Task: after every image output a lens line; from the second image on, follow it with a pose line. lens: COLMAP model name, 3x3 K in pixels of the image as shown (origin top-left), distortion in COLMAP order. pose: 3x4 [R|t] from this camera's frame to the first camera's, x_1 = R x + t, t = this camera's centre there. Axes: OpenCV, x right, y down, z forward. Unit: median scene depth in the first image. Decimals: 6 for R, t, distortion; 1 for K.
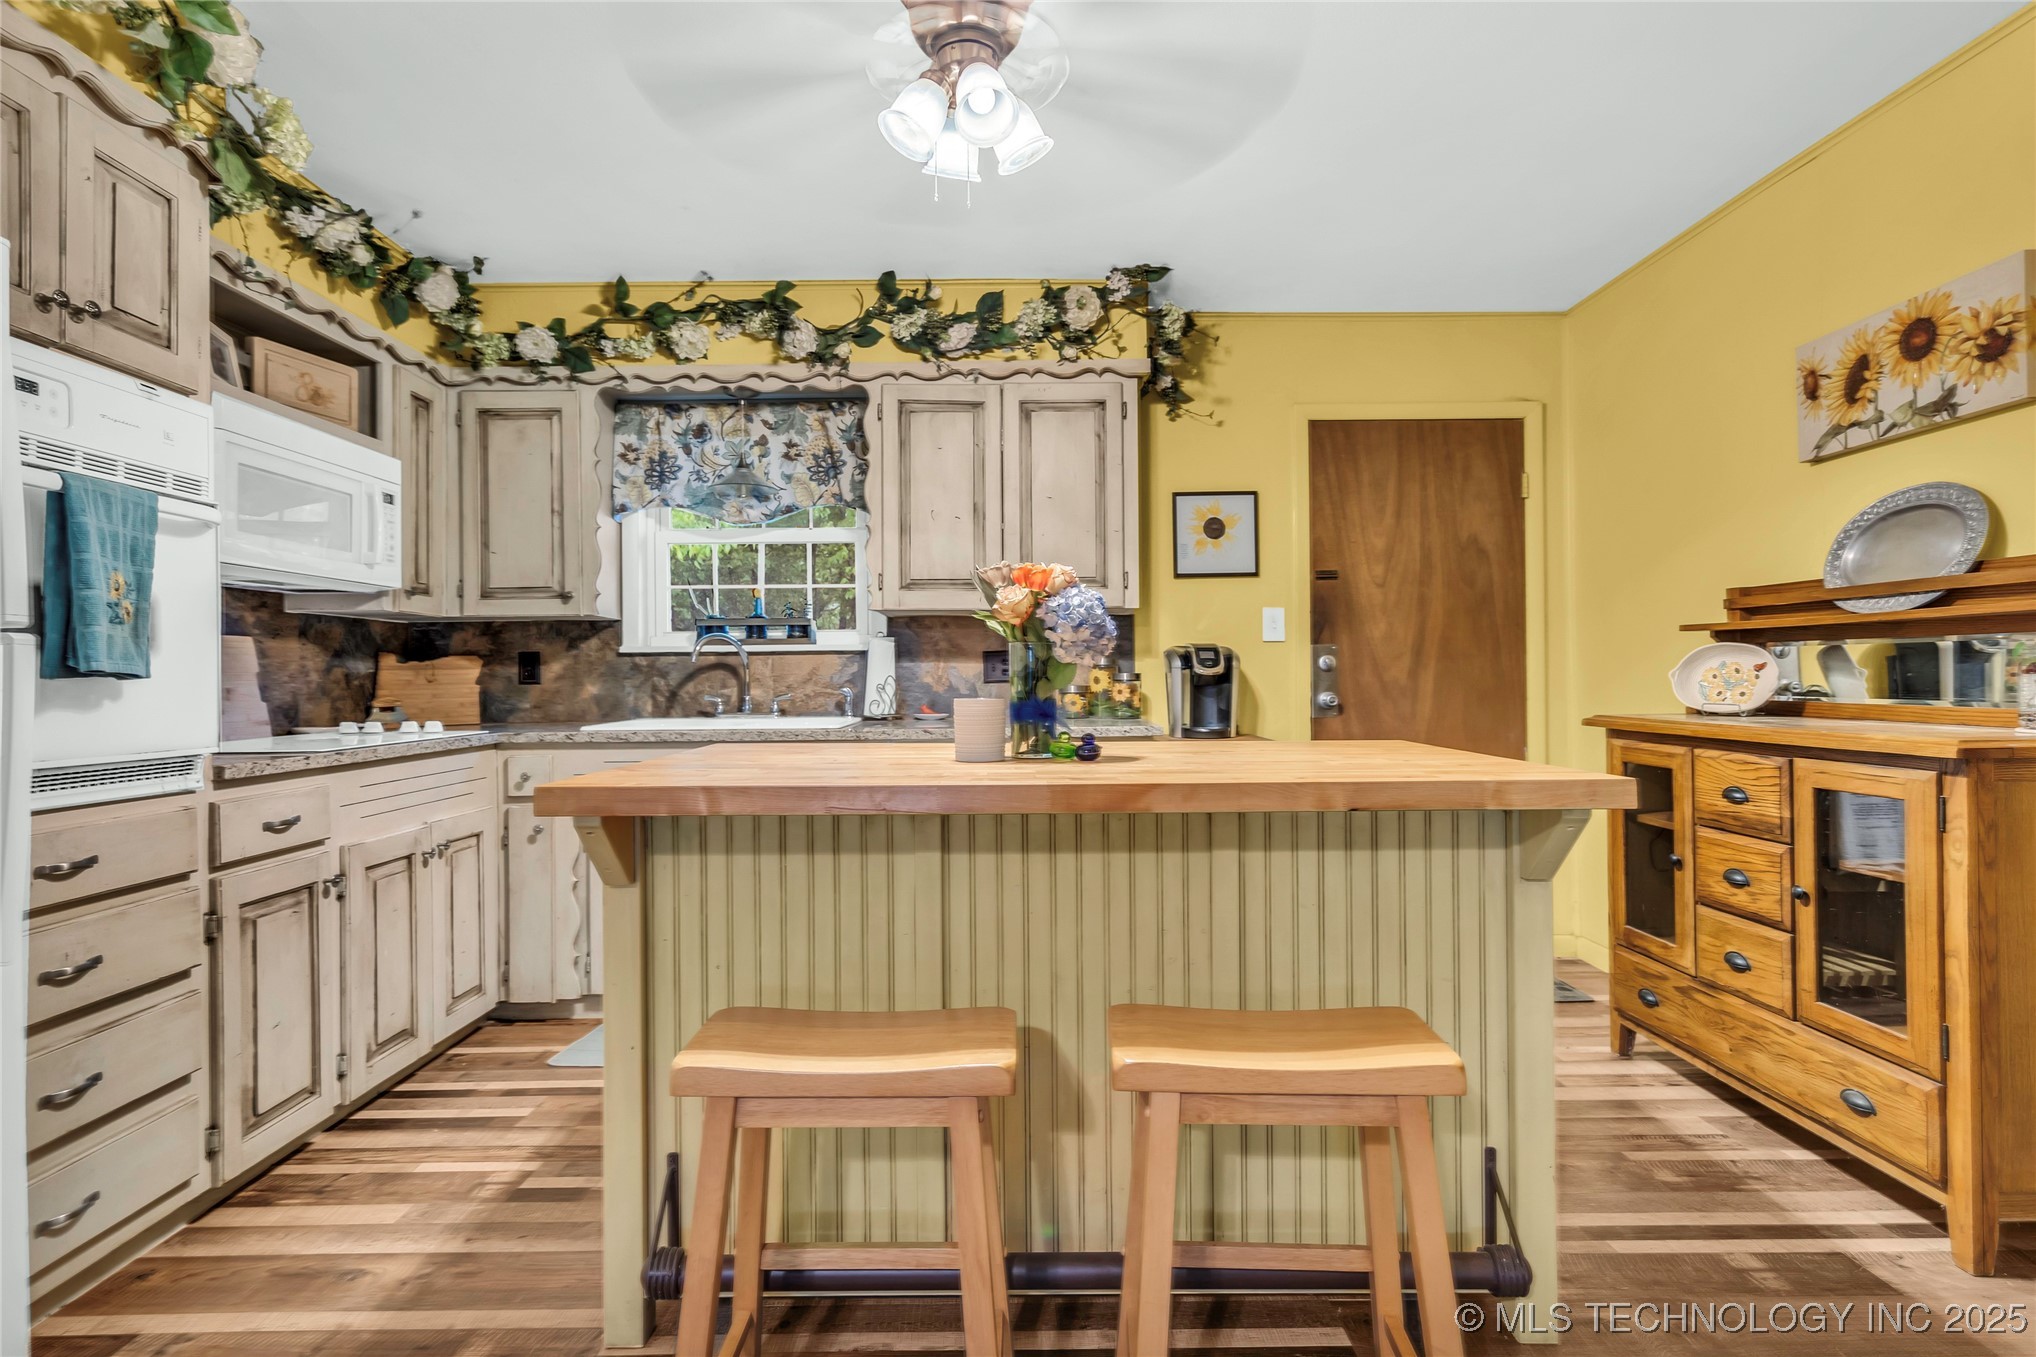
lens RADIAL K [[1001.1, 0, 1018.0], [0, 1001.1, 678.5], [0, 0, 1]] dist [0.002618, 0.000260]
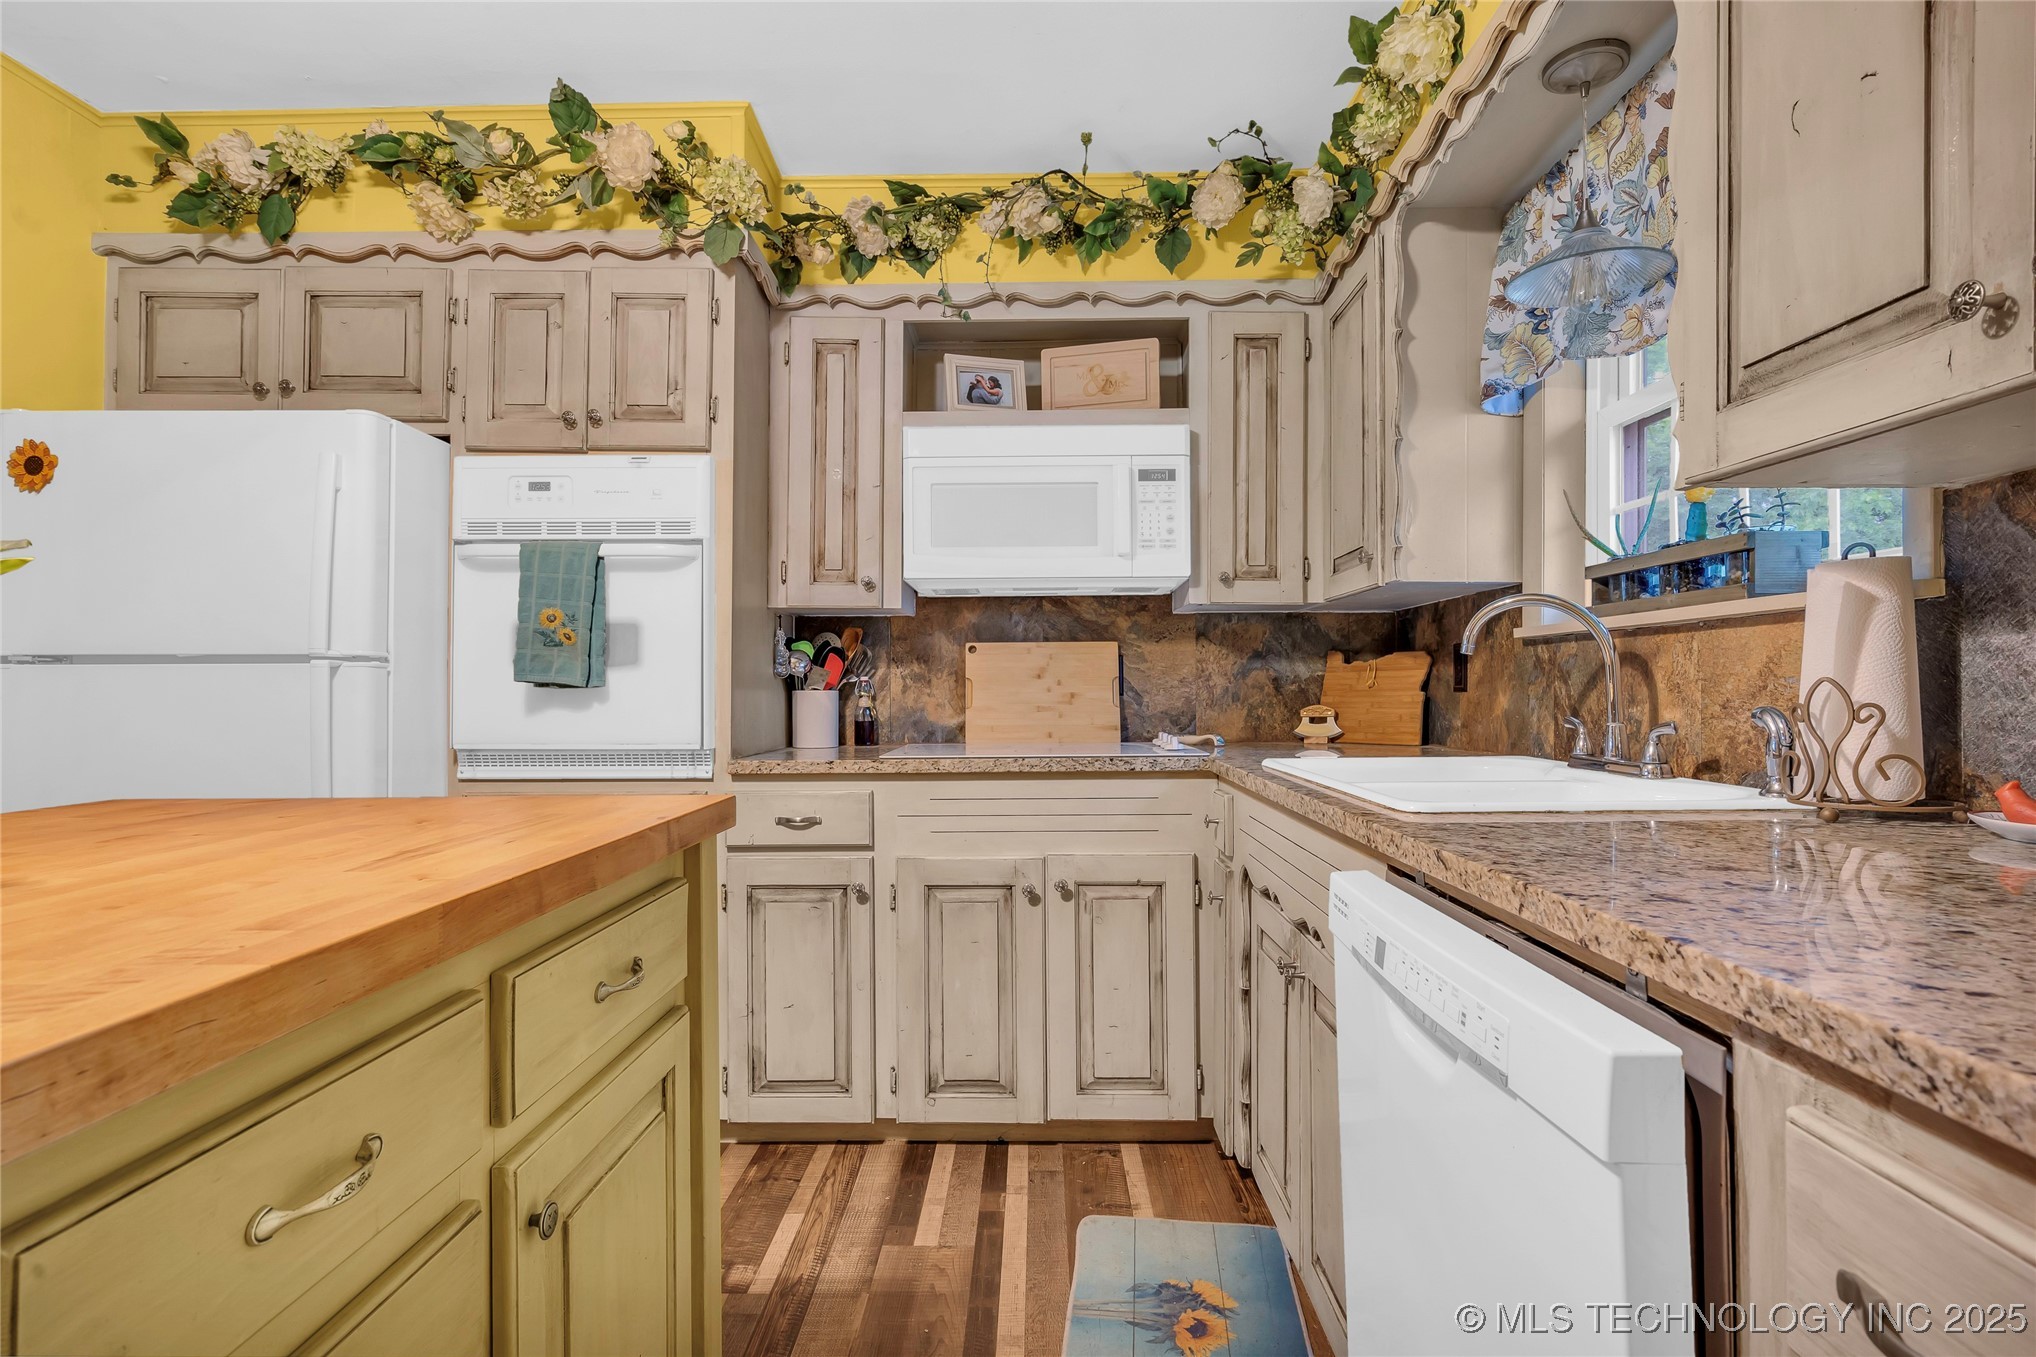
lens RADIAL K [[1001.1, 0, 1018.0], [0, 1001.1, 678.5], [0, 0, 1]] dist [0.002618, 0.000260]
pose [[-0.020338, -0.000500, -0.999793, 0.244041], [0.003879, 0.999992, -0.000579, -0.004713], [0.999786, -0.003890, -0.020336, 0.926861]]
